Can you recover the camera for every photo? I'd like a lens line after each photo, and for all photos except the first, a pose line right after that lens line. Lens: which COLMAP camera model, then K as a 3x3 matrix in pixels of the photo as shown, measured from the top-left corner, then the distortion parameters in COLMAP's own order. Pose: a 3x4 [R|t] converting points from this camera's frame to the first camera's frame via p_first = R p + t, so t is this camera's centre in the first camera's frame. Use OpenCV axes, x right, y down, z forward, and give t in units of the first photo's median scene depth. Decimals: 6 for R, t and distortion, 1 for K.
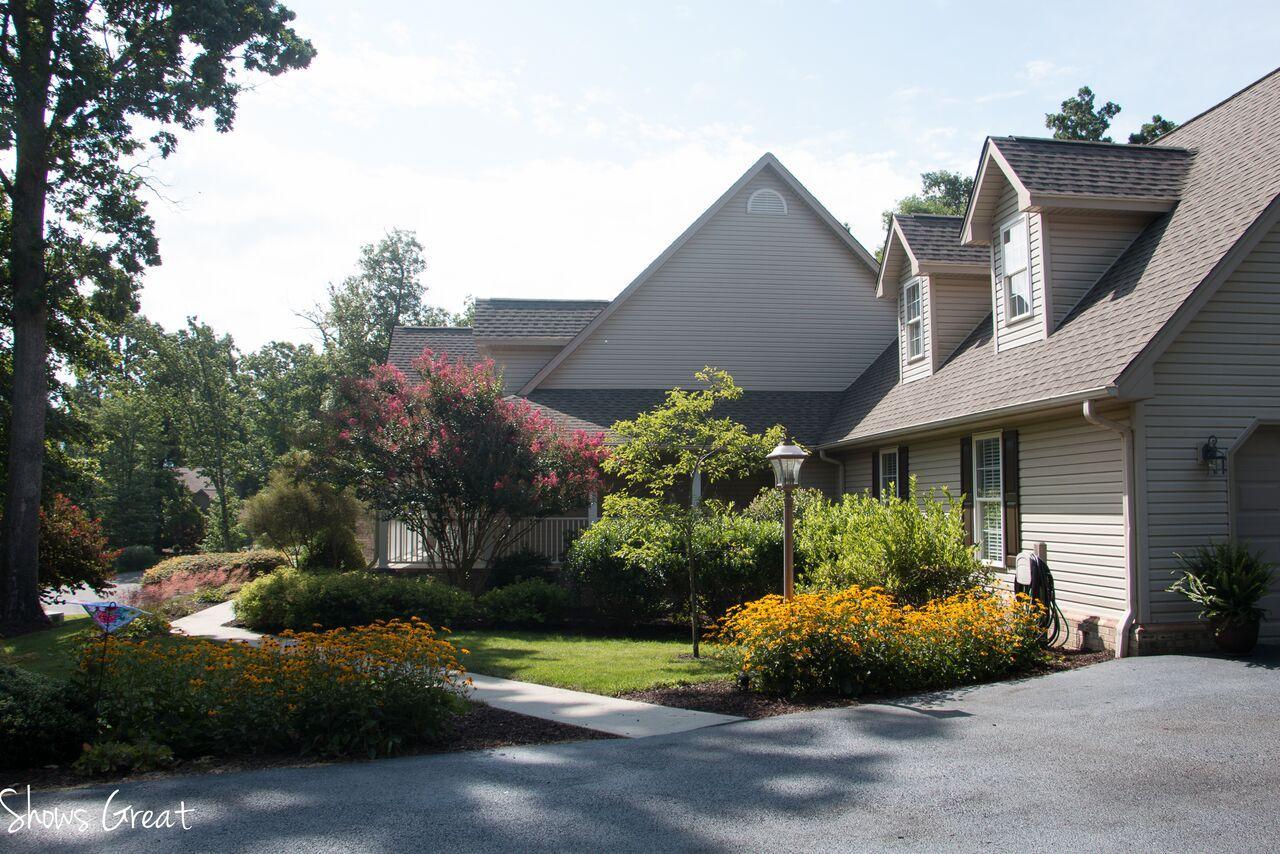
lens RADIAL K [[999.5, 0, 640.0], [0, 999.5, 427.0], [0, 0, 1]] dist [0.000072, 0.000301]
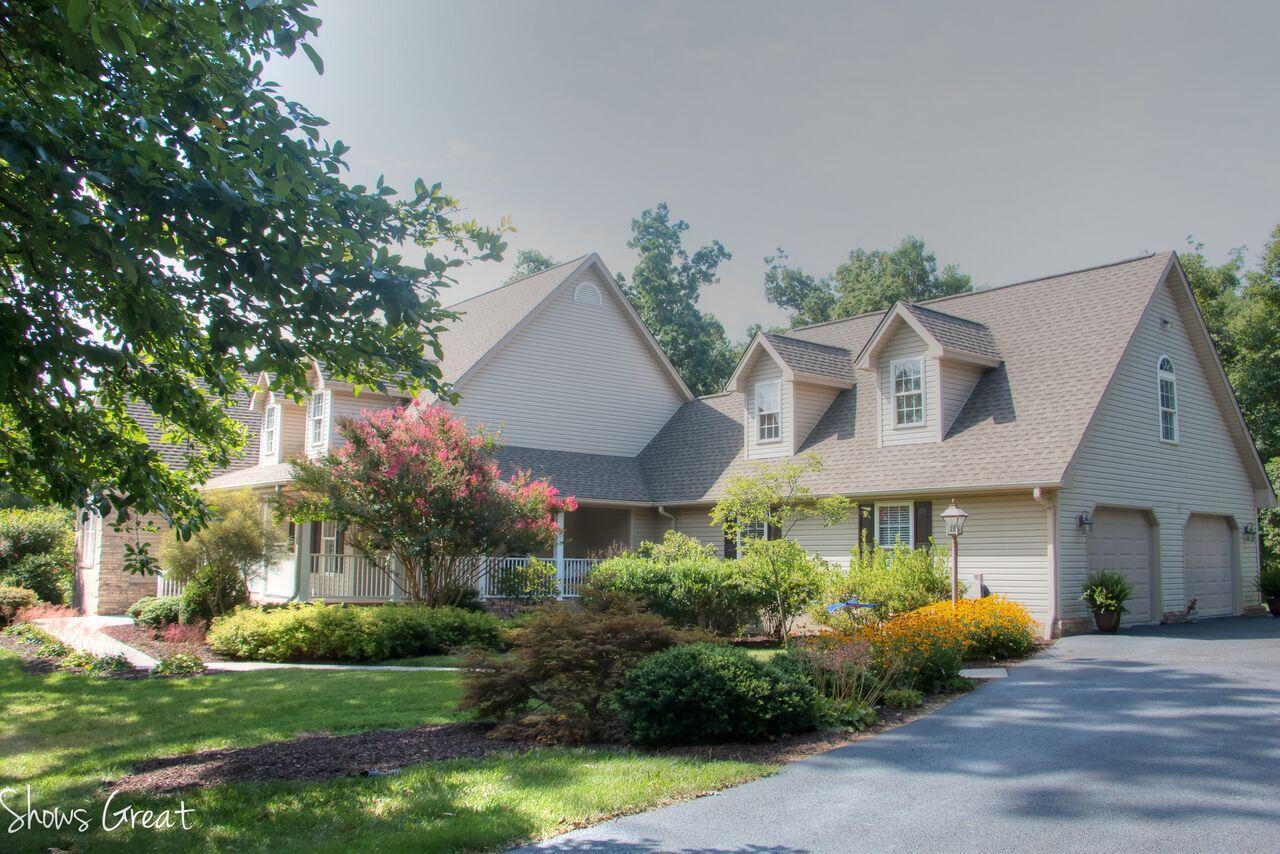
lens RADIAL K [[1029.7, 0, 622.0], [0, 1029.7, 429.9], [0, 0, 1]] dist [-0.004264, 0.000852]
pose [[0.873600, 0.076647, 0.480571, -0.767049], [-0.053582, 0.996664, -0.061556, 0.016092], [-0.483686, 0.028026, 0.874793, -0.142102]]
